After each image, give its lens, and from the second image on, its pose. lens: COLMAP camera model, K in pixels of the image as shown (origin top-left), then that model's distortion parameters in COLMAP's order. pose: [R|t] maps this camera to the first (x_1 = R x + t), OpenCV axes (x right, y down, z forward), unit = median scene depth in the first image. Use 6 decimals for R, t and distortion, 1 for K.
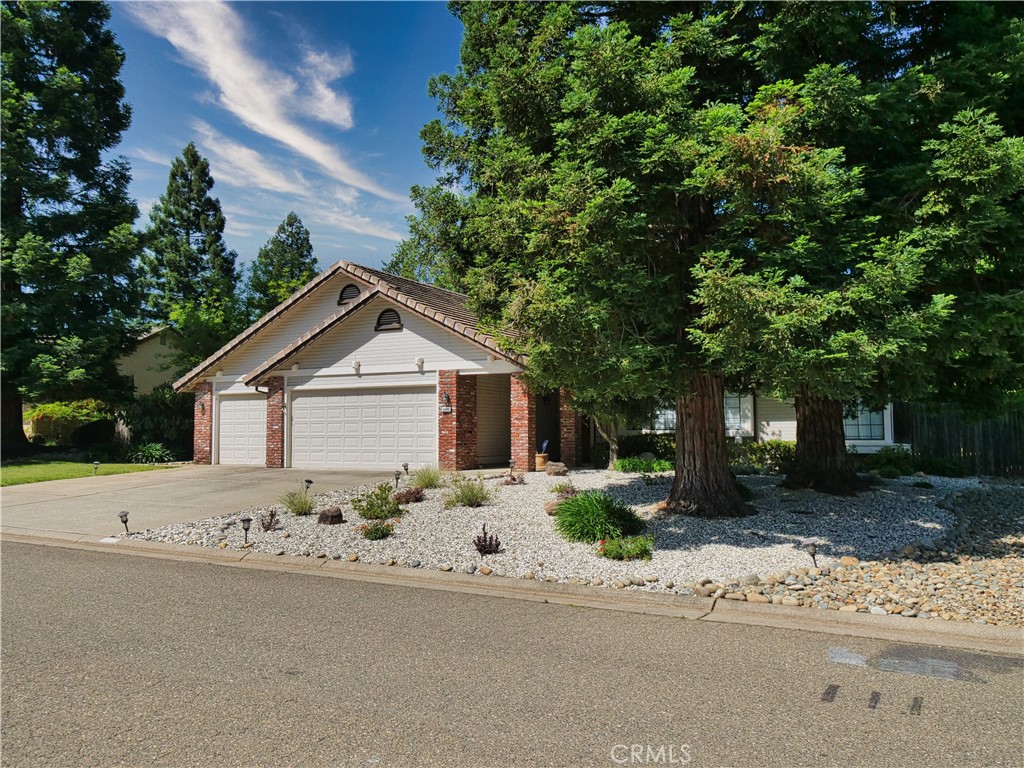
lens RADIAL K [[821.0, 0, 512.3], [0, 821.0, 409.7], [0, 0, 1]] dist [-0.002249, -0.000908]
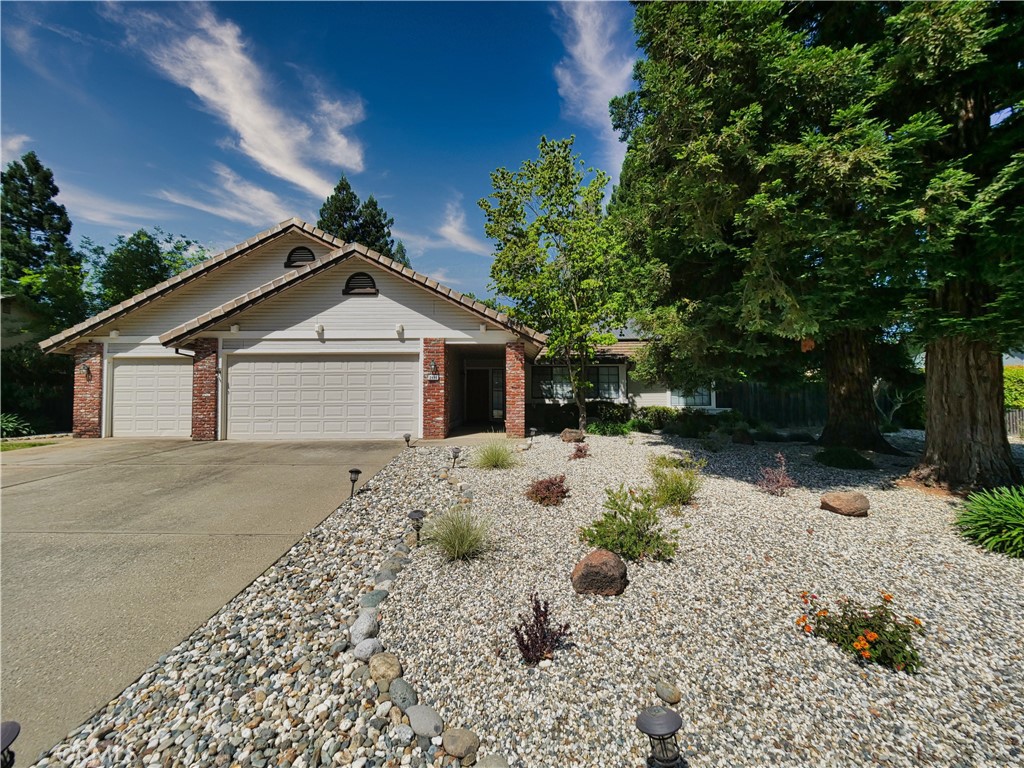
lens RADIAL K [[422.7, 0, 499.3], [0, 422.7, 396.0], [0, 0, 1]] dist [0.001845, 0.000323]
pose [[0.889590, 0.004023, 0.456741, -0.213843], [-0.011850, 0.999828, 0.014274, 0.012056], [-0.456605, -0.018111, 0.889485, 0.443705]]
